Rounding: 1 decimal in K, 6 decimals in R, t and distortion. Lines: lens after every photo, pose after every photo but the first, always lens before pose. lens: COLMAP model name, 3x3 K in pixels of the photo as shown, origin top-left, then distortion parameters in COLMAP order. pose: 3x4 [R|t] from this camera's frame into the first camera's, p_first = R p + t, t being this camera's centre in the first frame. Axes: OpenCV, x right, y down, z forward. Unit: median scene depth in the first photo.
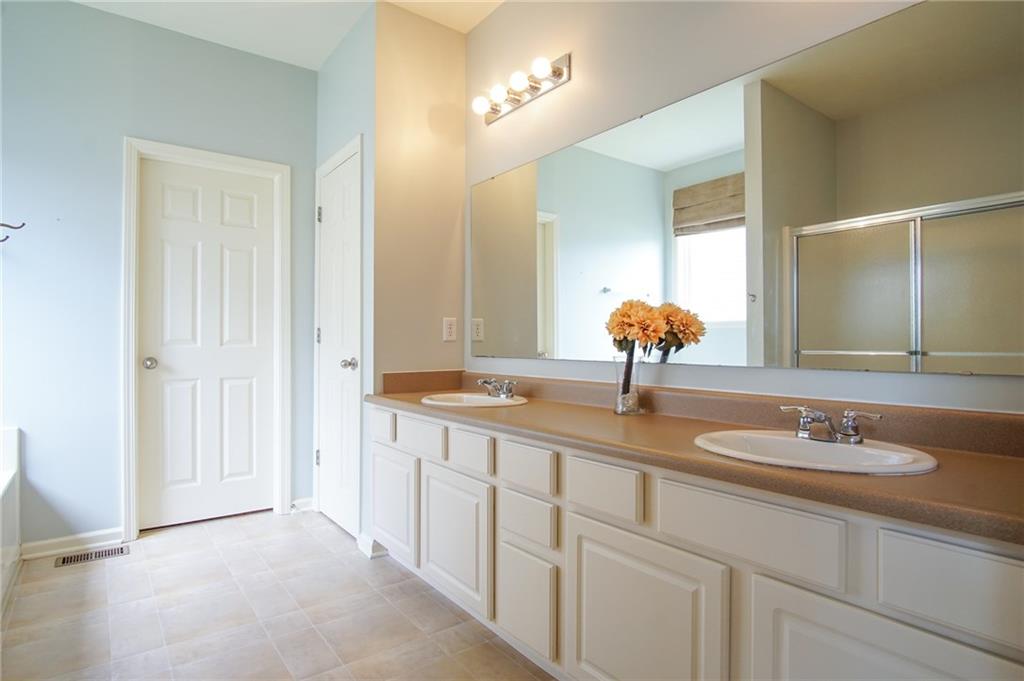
lens RADIAL K [[540.4, 0, 509.0], [0, 540.4, 331.6], [0, 0, 1]] dist [-0.033777, 0.008798]
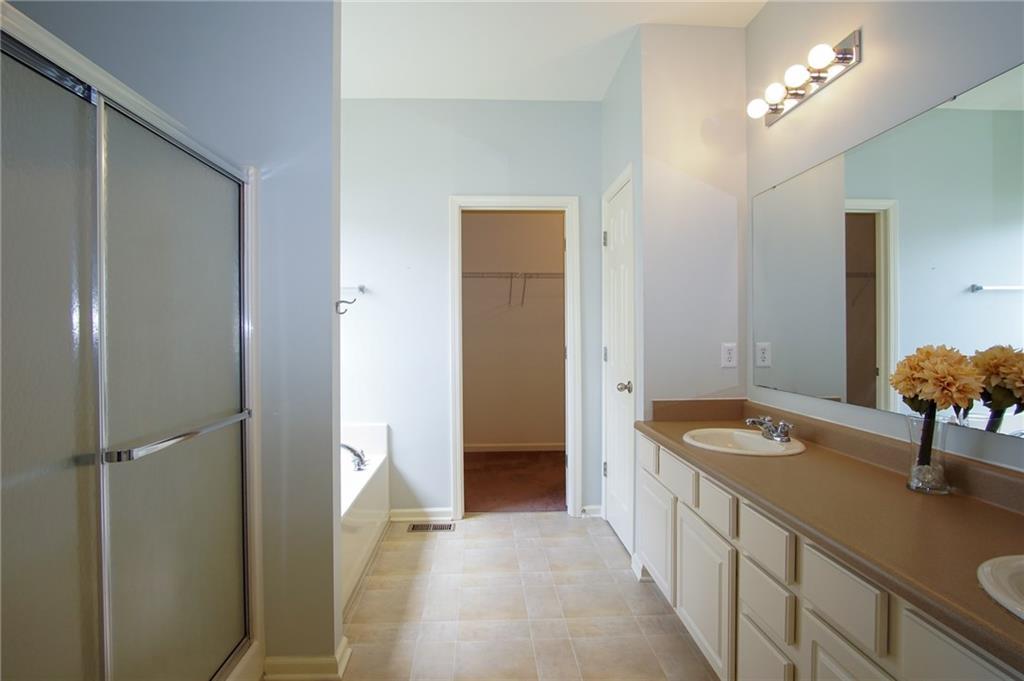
lens RADIAL K [[540.4, 0, 509.0], [0, 540.4, 331.6], [0, 0, 1]] dist [-0.033777, 0.008798]
pose [[0.826943, -0.003450, -0.562276, 0.120383], [0.012569, 0.999845, 0.012350, -0.074256], [0.562146, -0.017280, 0.826858, 0.026126]]
